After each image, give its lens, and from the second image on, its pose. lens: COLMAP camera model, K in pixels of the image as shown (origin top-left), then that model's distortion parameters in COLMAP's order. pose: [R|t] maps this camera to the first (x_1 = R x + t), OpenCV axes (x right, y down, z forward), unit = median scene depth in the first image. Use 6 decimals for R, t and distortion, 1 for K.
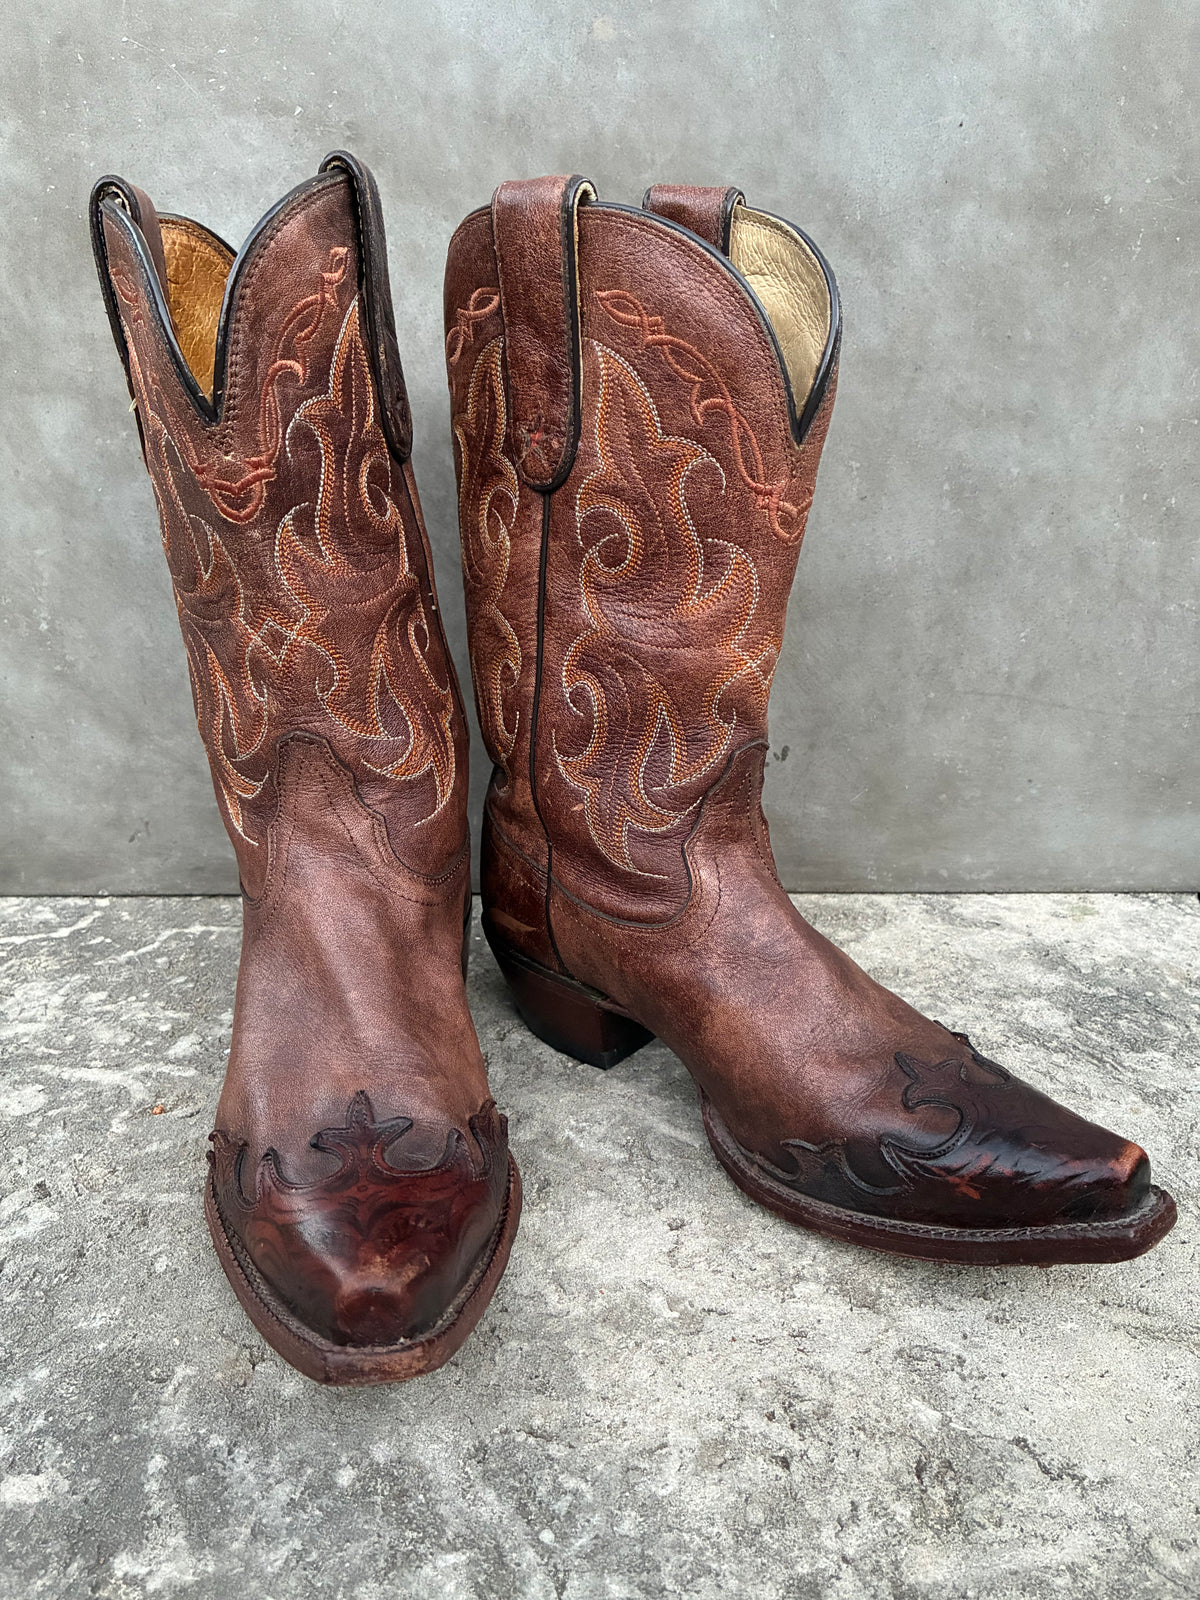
lens RADIAL K [[1220.2, 0, 604.5], [0, 1220.2, 794.2], [0, 0, 1]] dist [0.048253, -0.073105]
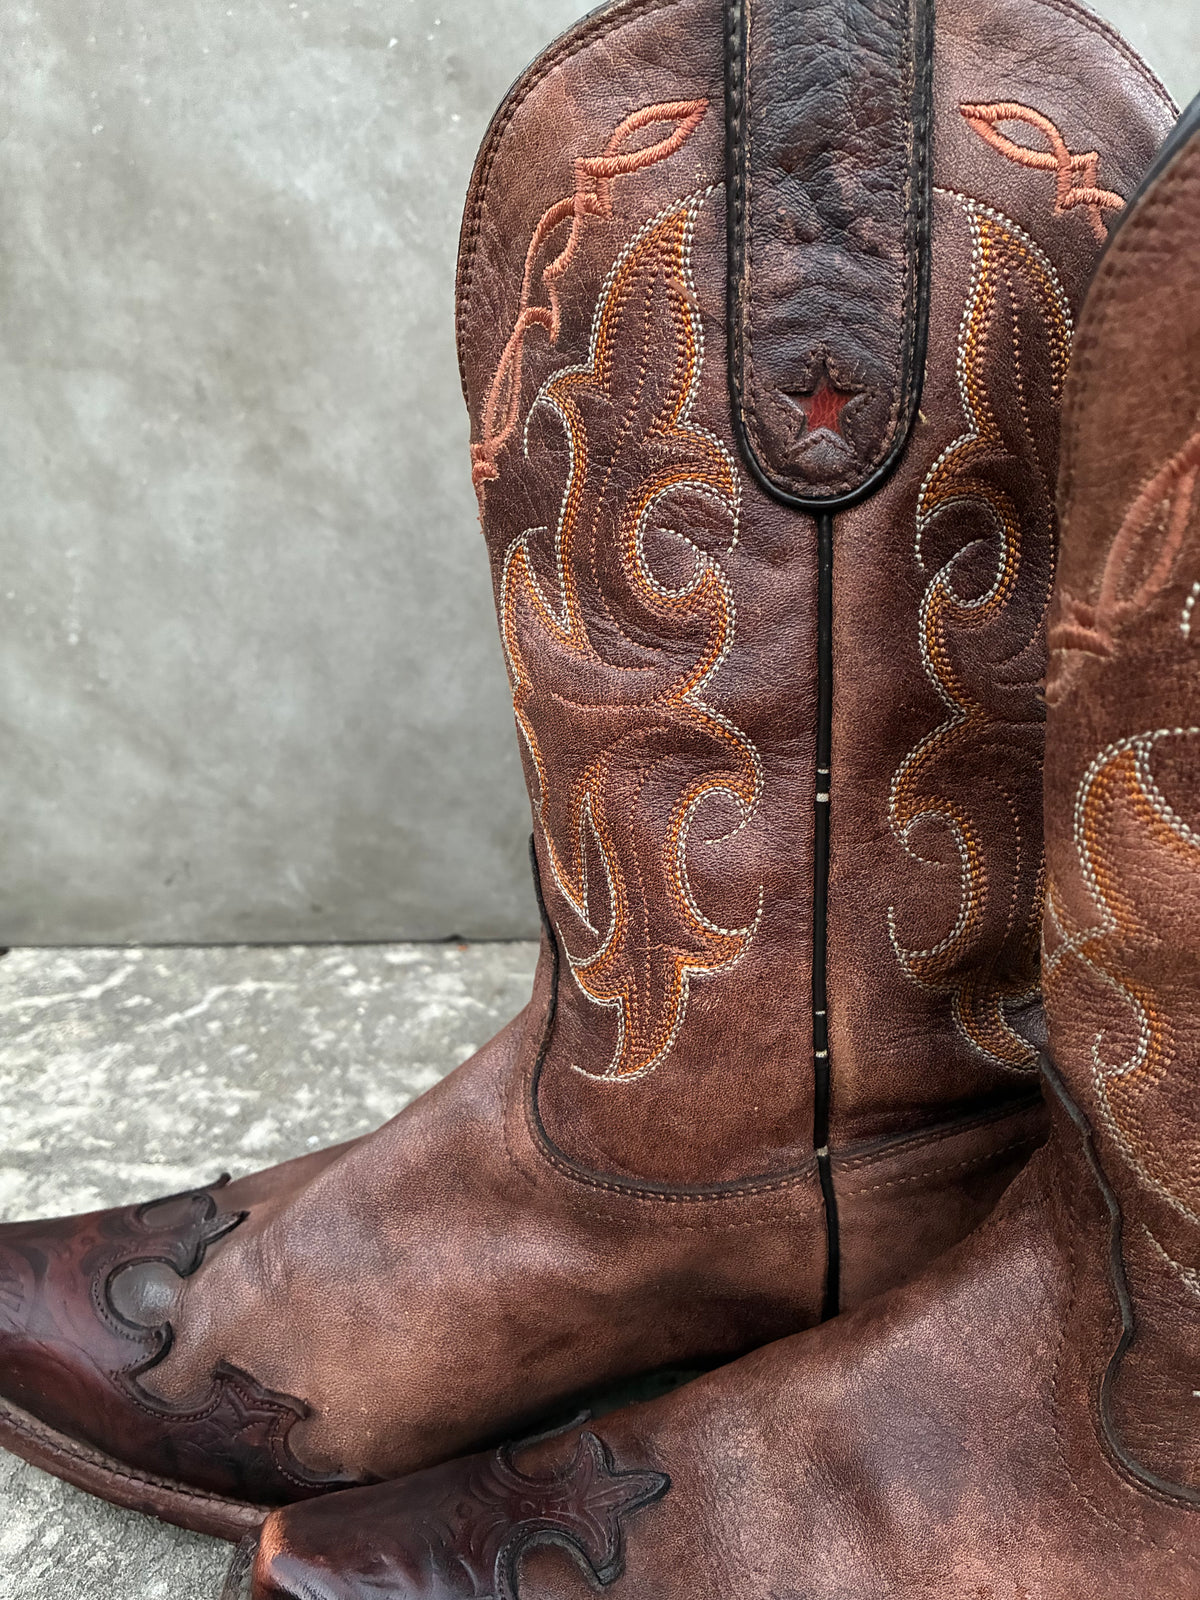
lens RADIAL K [[1220.2, 0, 607.2], [0, 1220.2, 793.1], [0, 0, 1]] dist [0.048253, -0.073105]
pose [[0.998946, -0.003064, 0.045788, -0.140807], [0.003437, 0.999962, -0.008067, -0.023051], [-0.045762, 0.008216, 0.998919, 0.139063]]
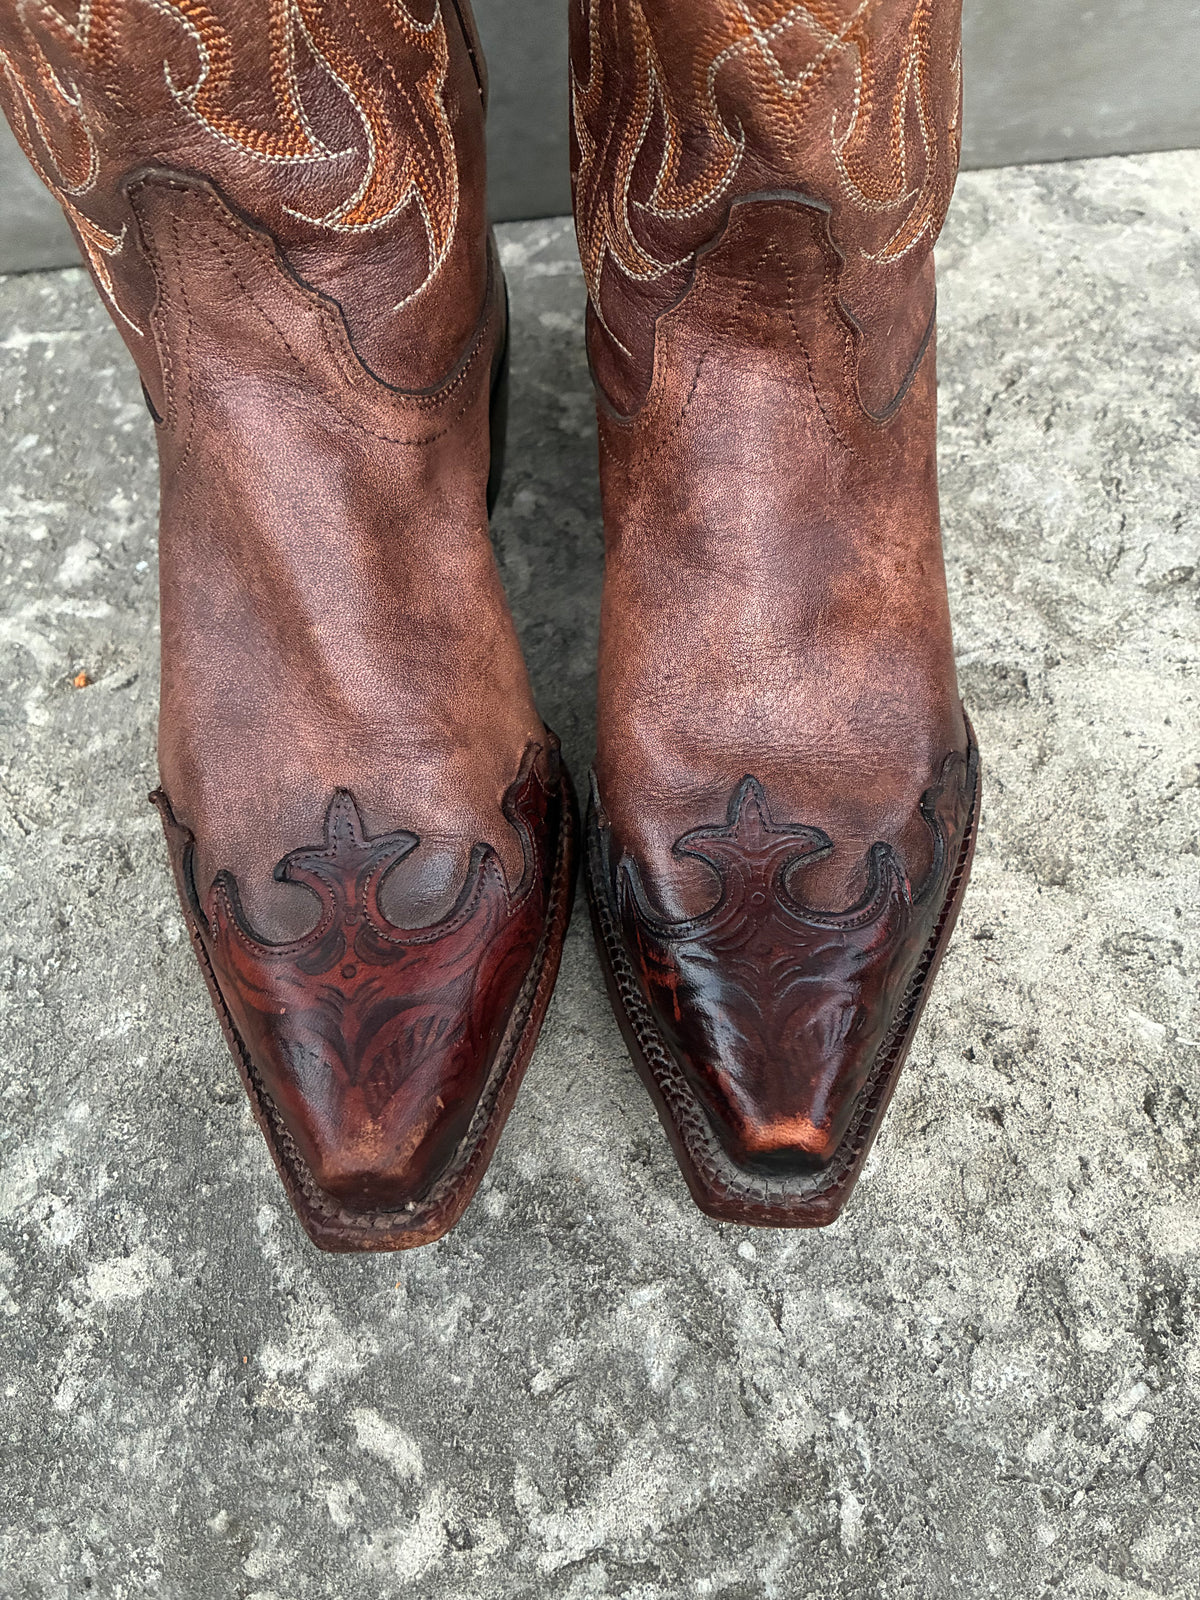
lens RADIAL K [[1220.2, 0, 601.9], [0, 1220.2, 784.3], [0, 0, 1]] dist [0.048253, -0.073105]
pose [[0.990068, -0.131985, 0.048437, -0.086788], [0.074022, 0.782262, 0.618536, -0.121243], [-0.119528, -0.608807, 0.784262, 0.310107]]
